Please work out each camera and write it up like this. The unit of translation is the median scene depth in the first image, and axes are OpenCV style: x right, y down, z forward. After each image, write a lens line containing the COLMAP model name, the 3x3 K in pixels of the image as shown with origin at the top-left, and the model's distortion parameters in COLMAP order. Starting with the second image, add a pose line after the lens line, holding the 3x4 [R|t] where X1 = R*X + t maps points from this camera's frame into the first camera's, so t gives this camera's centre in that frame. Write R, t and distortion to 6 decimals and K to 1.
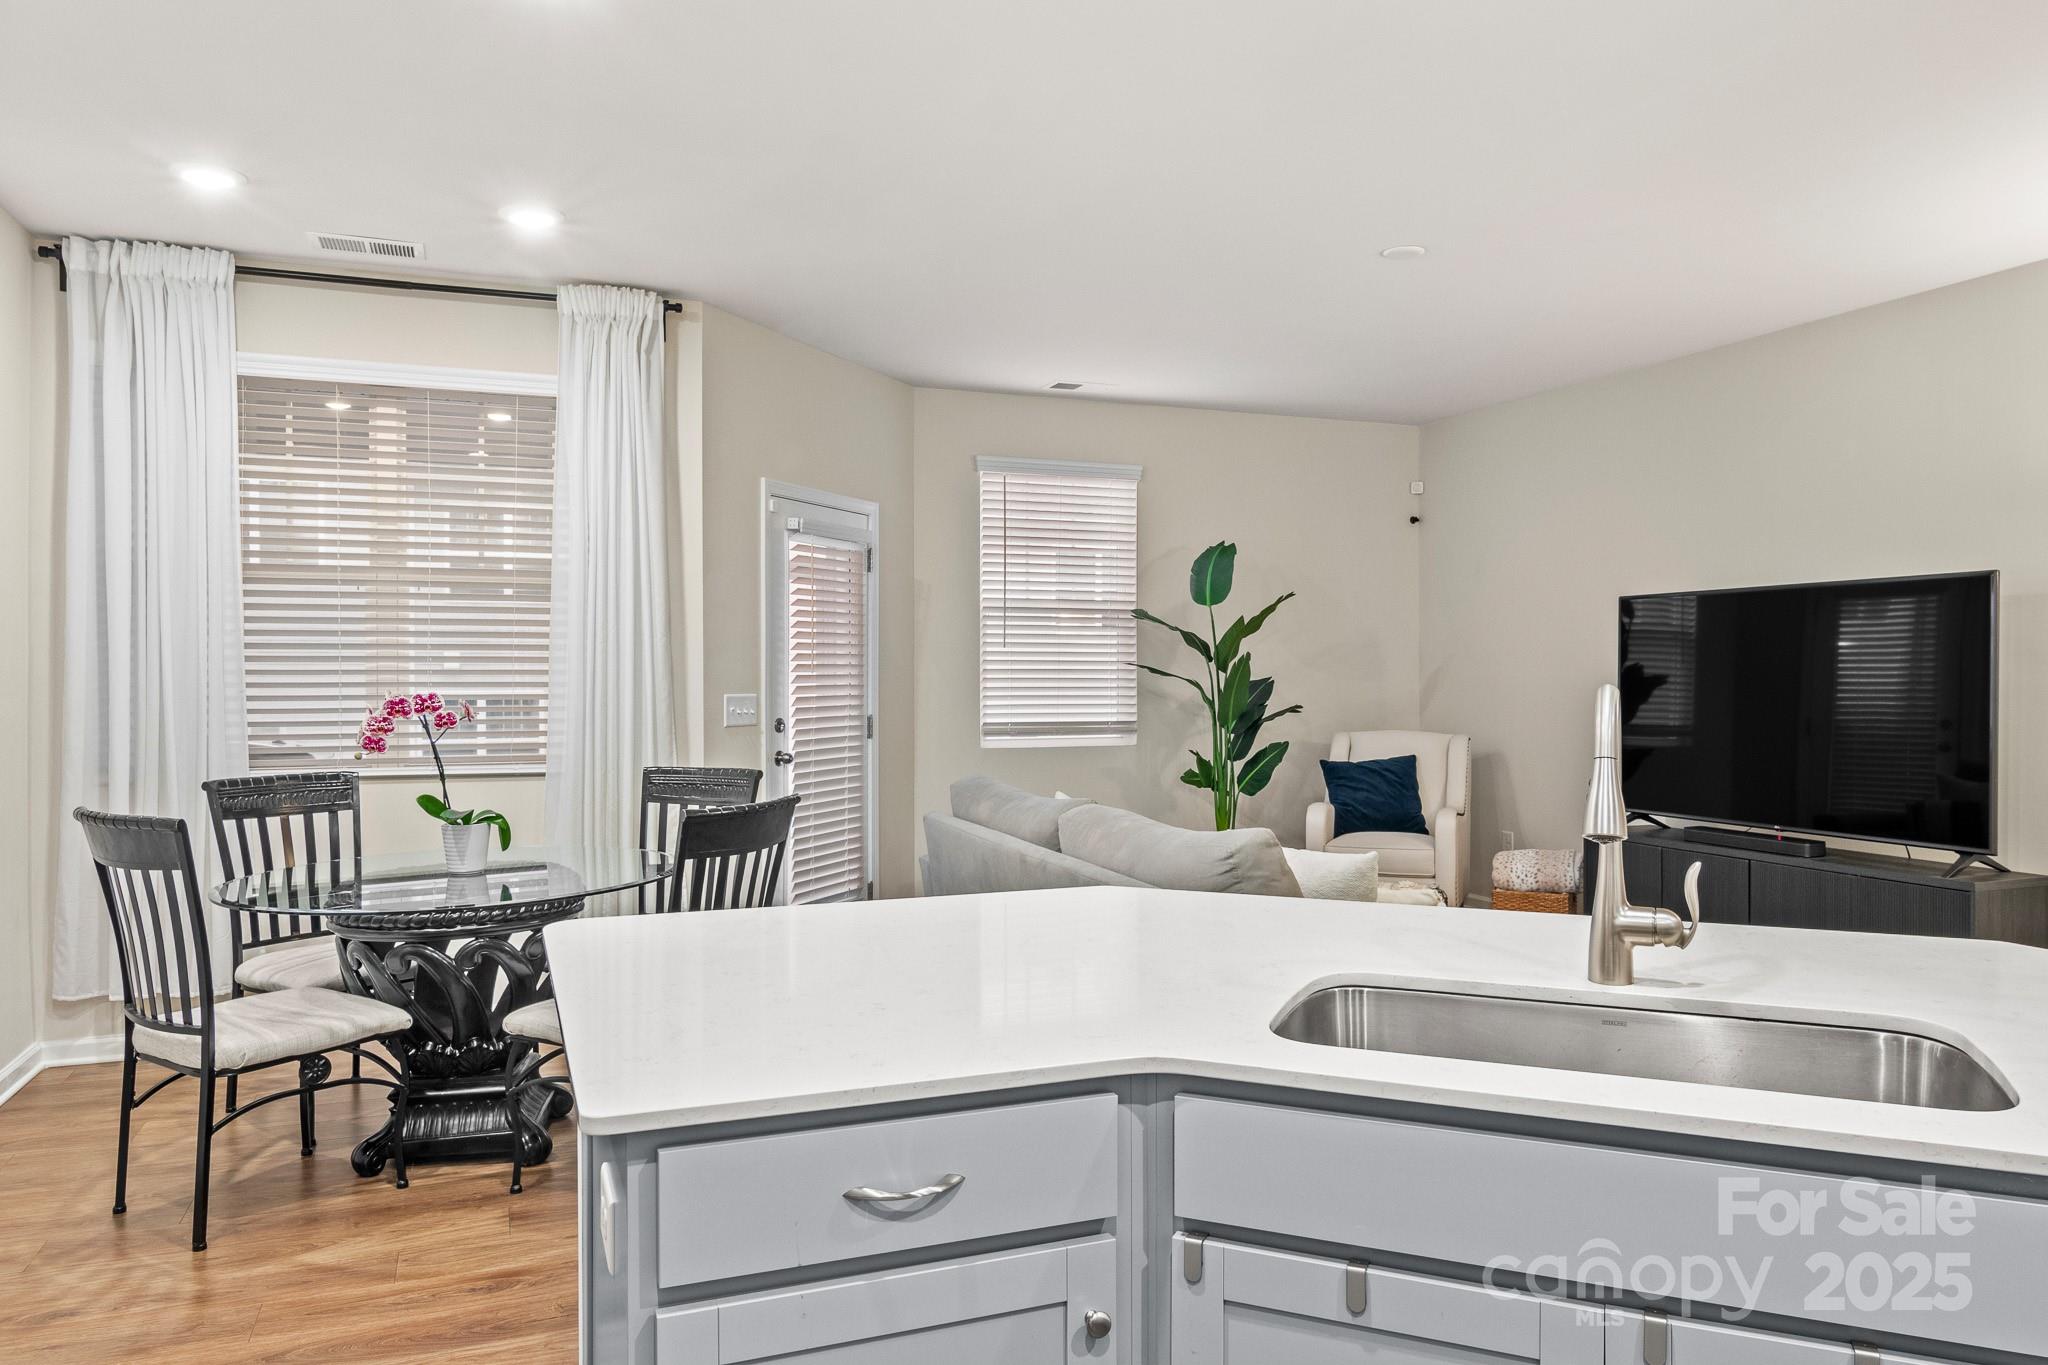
lens RADIAL K [[1382.6, 0, 1031.3], [0, 1382.6, 685.4], [0, 0, 1]] dist [0.005573, -0.005882]
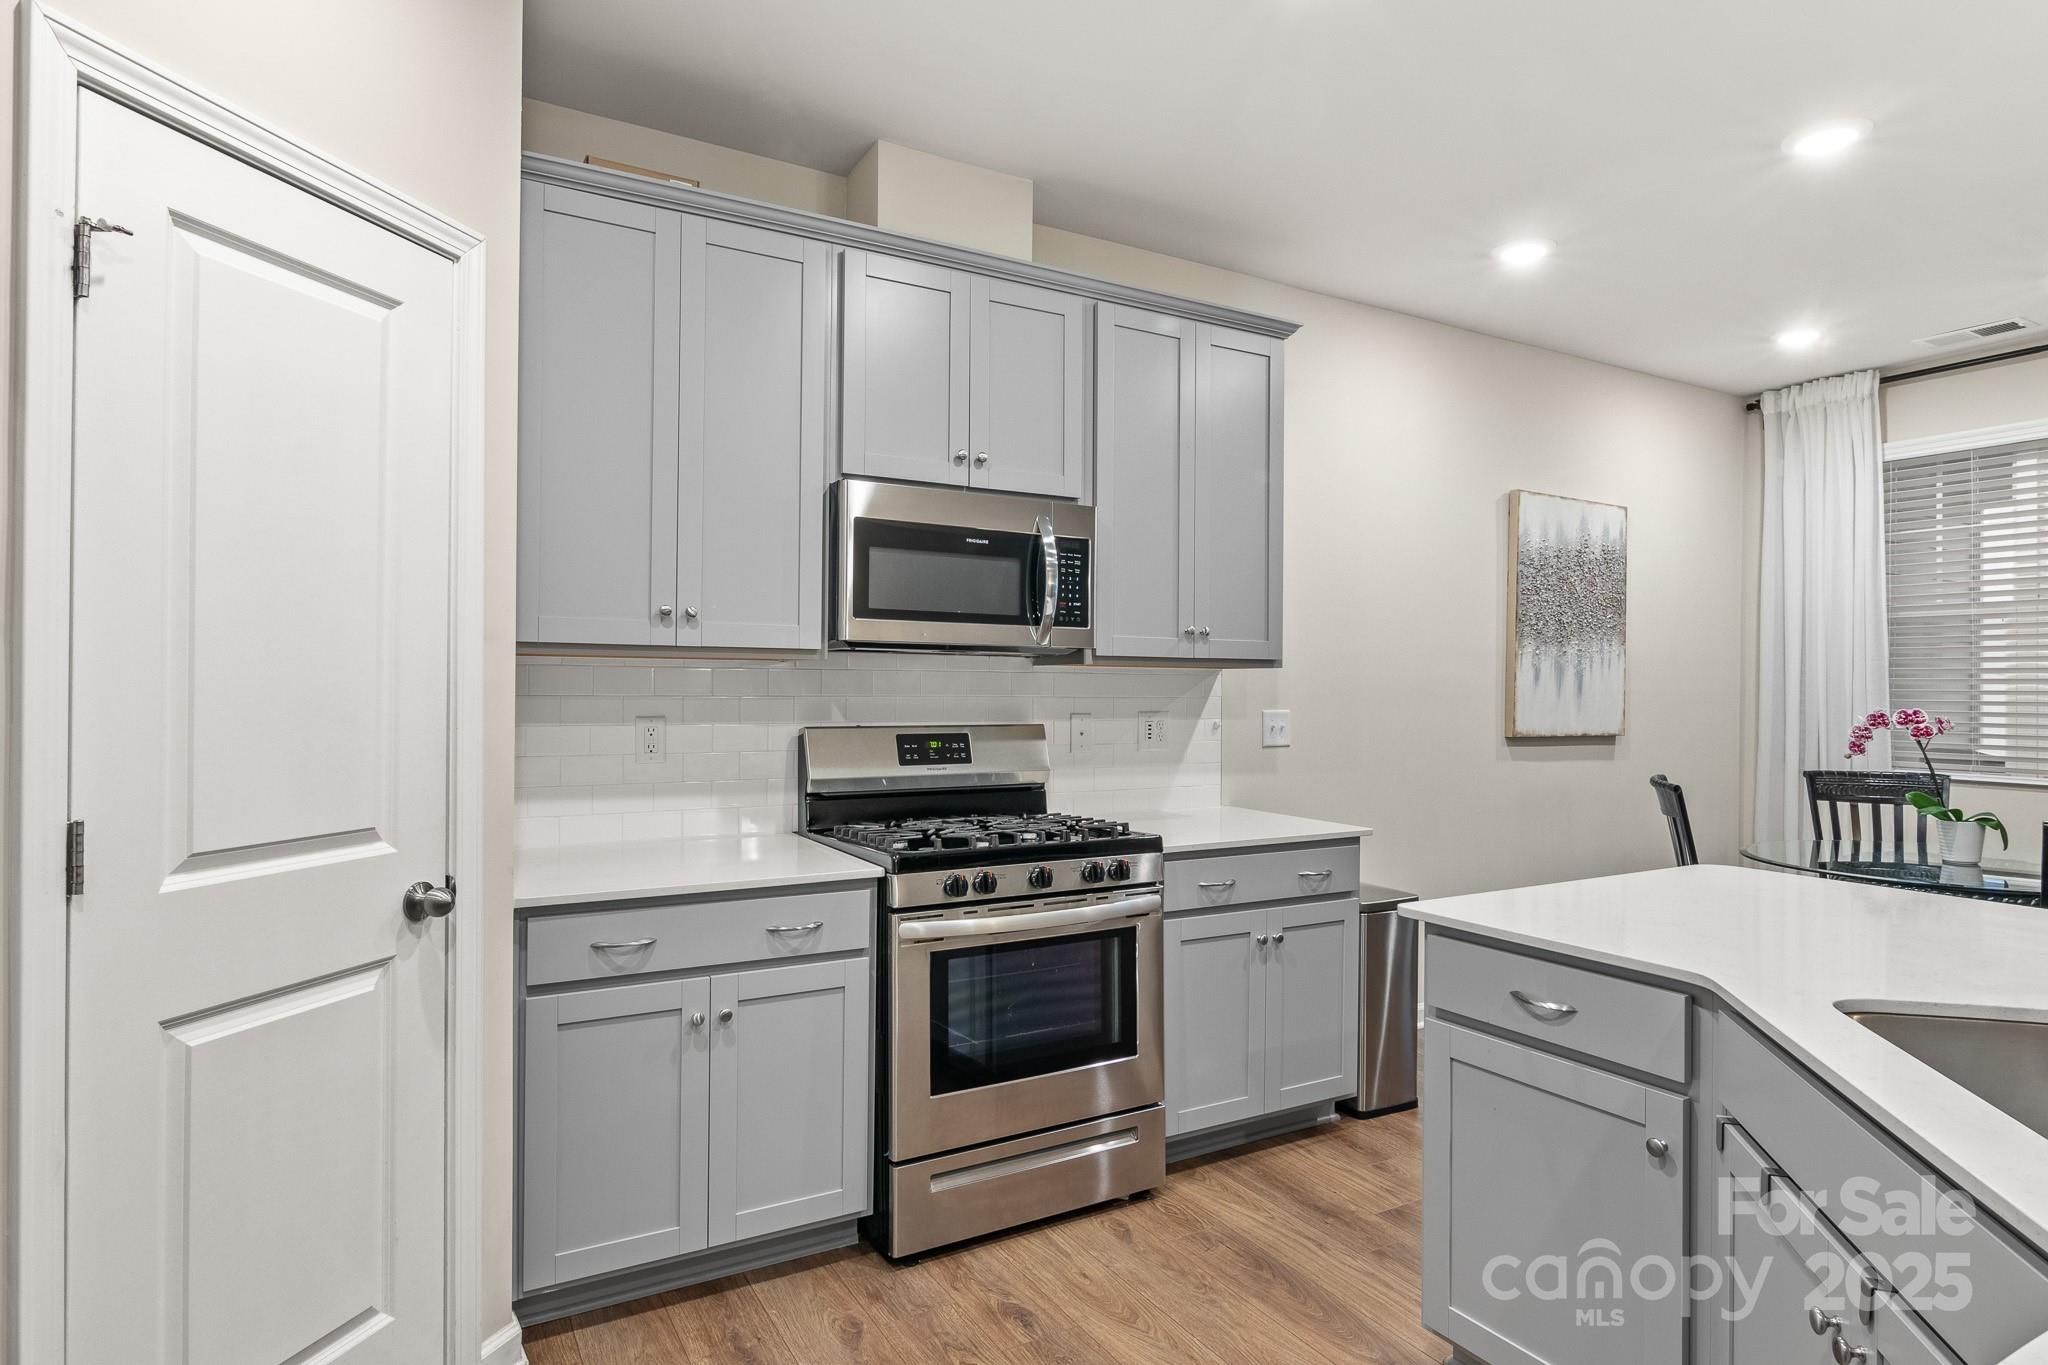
lens RADIAL K [[1120.4, 0, 1024.9], [0, 1120.4, 680.3], [0, 0, 1]] dist [-0.003660, 0.000325]
pose [[0.152366, -0.003726, -0.988317, 0.273740], [-0.016347, 0.999847, -0.006290, -0.000843], [0.988189, 0.017115, 0.152282, 0.045016]]
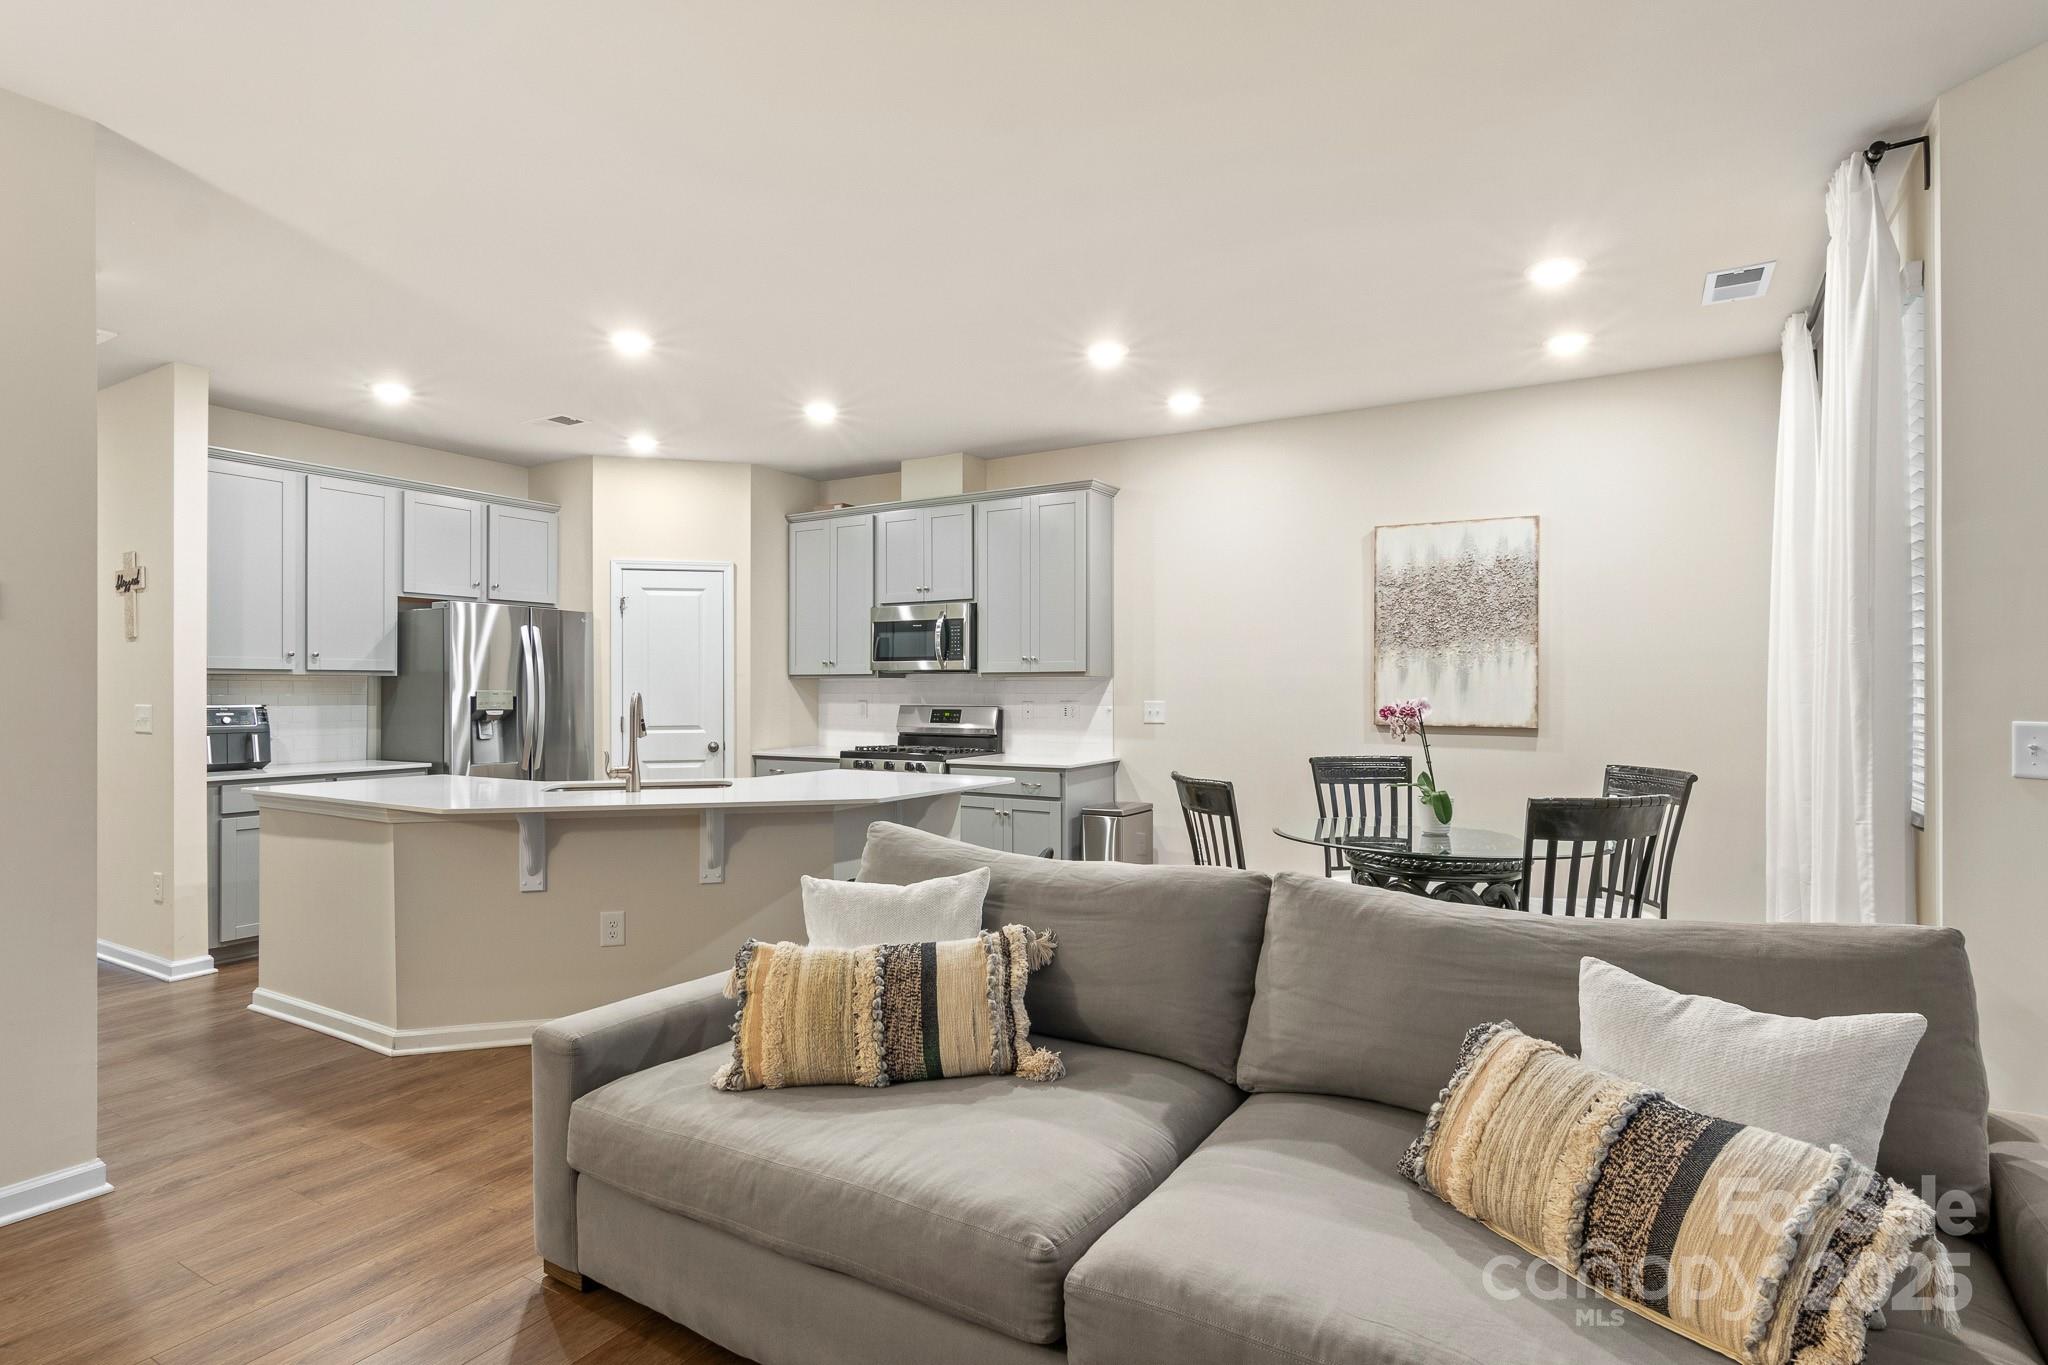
lens RADIAL K [[1060.5, 0, 1017.3], [0, 1060.5, 685.6], [0, 0, 1]] dist [-0.002918, 0.003222]
pose [[-0.789768, -0.001778, -0.613403, 0.372461], [-0.004097, 0.999989, 0.002376, -0.006680], [0.613392, 0.004390, -0.789766, 1.049728]]
